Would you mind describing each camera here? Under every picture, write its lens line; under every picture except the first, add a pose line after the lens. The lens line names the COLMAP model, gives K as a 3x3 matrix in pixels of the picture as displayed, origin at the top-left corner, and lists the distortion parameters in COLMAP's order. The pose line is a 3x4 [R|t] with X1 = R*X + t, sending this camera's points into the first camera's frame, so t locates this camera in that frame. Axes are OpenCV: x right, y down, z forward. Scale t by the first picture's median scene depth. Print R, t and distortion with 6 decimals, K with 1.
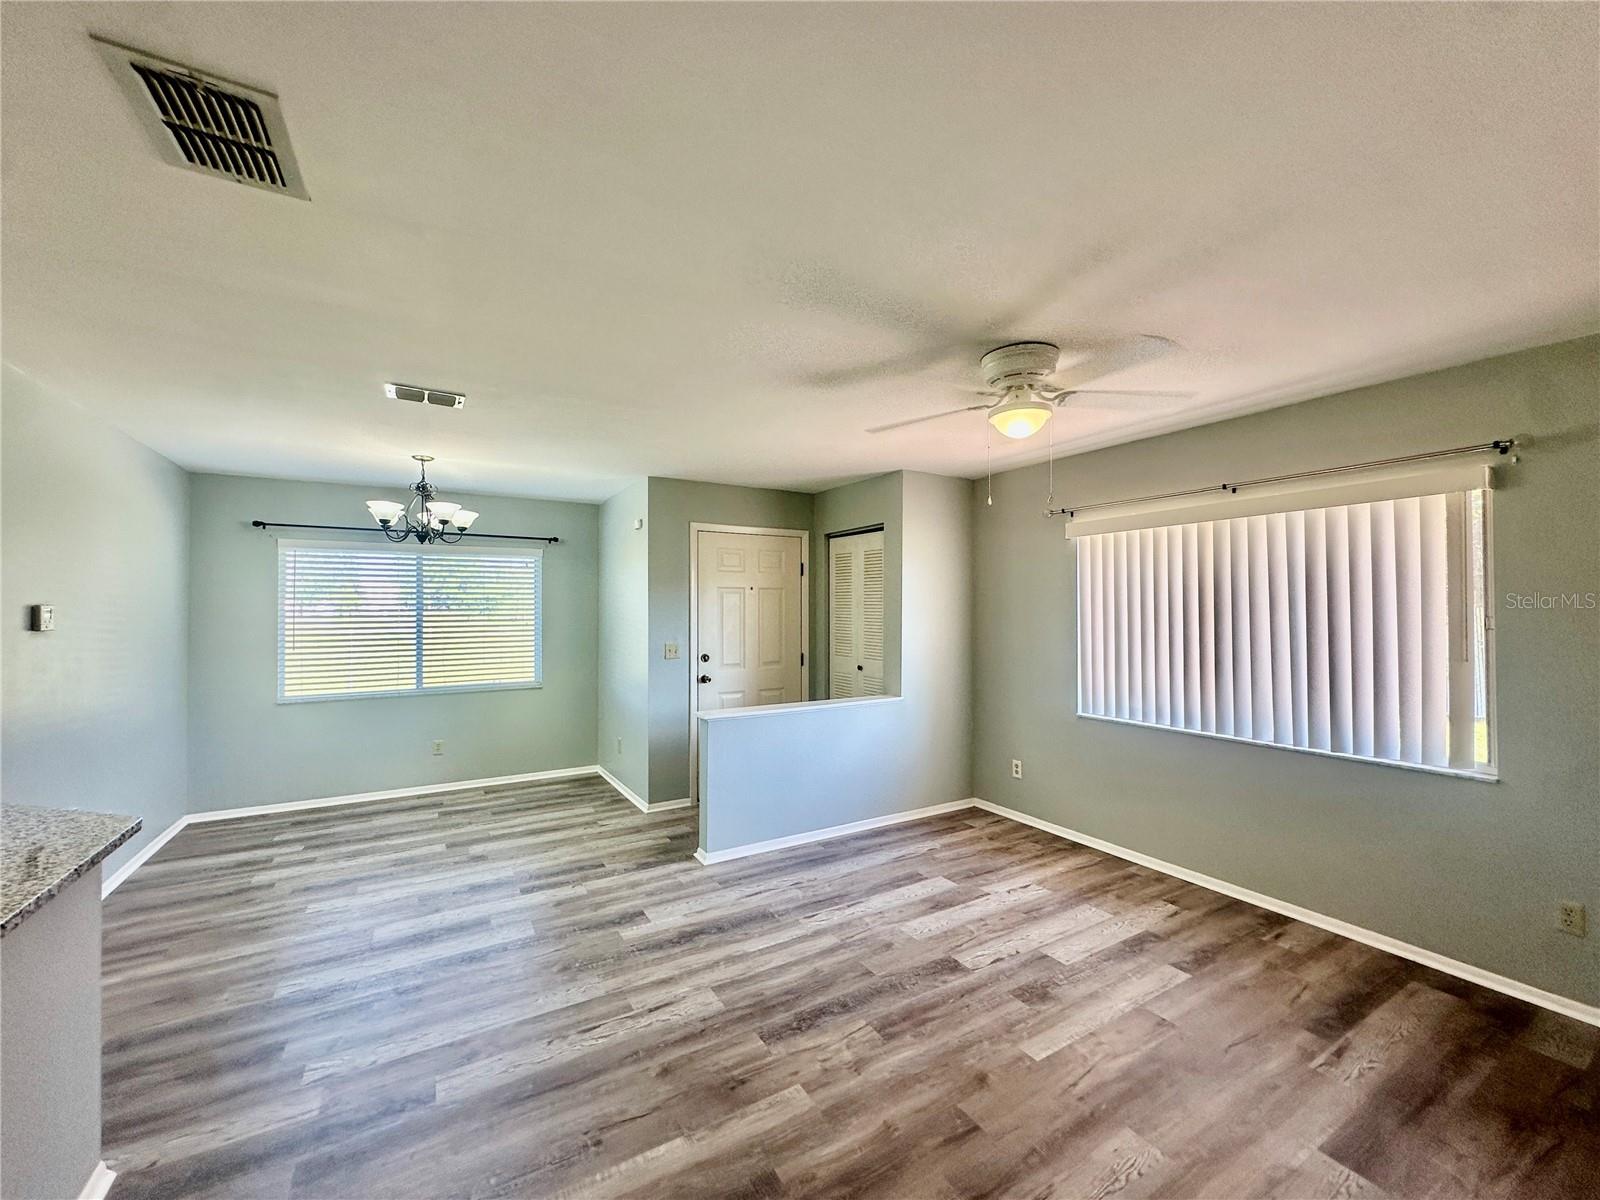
lens RADIAL K [[636.3, 0, 800.0], [0, 636.3, 600.0], [0, 0, 1]] dist [-0.003782, 0.000960]
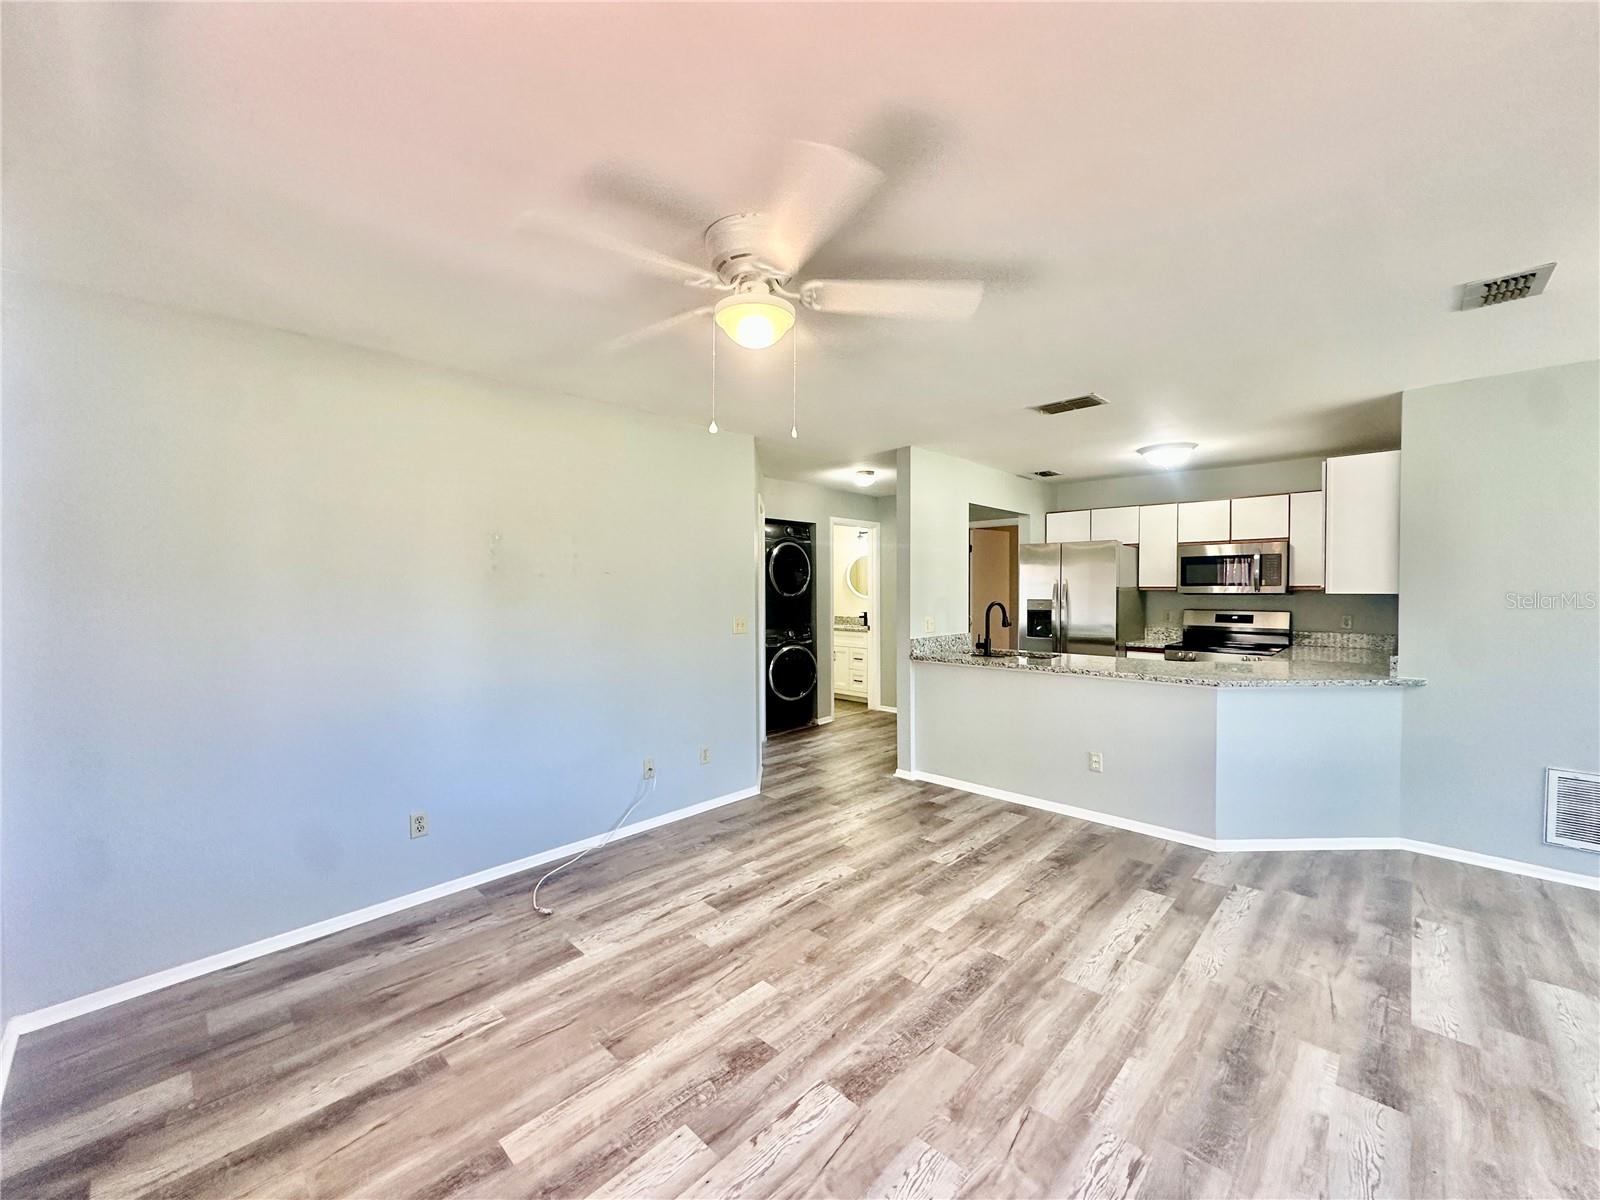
lens RADIAL K [[636.3, 0, 800.0], [0, 636.3, 600.0], [0, 0, 1]] dist [-0.003782, 0.000960]
pose [[-0.964818, 0.013237, -0.262583, 0.308974], [0.011337, 0.999897, 0.008749, 0.025476], [0.262672, 0.005464, -0.964870, 1.086263]]
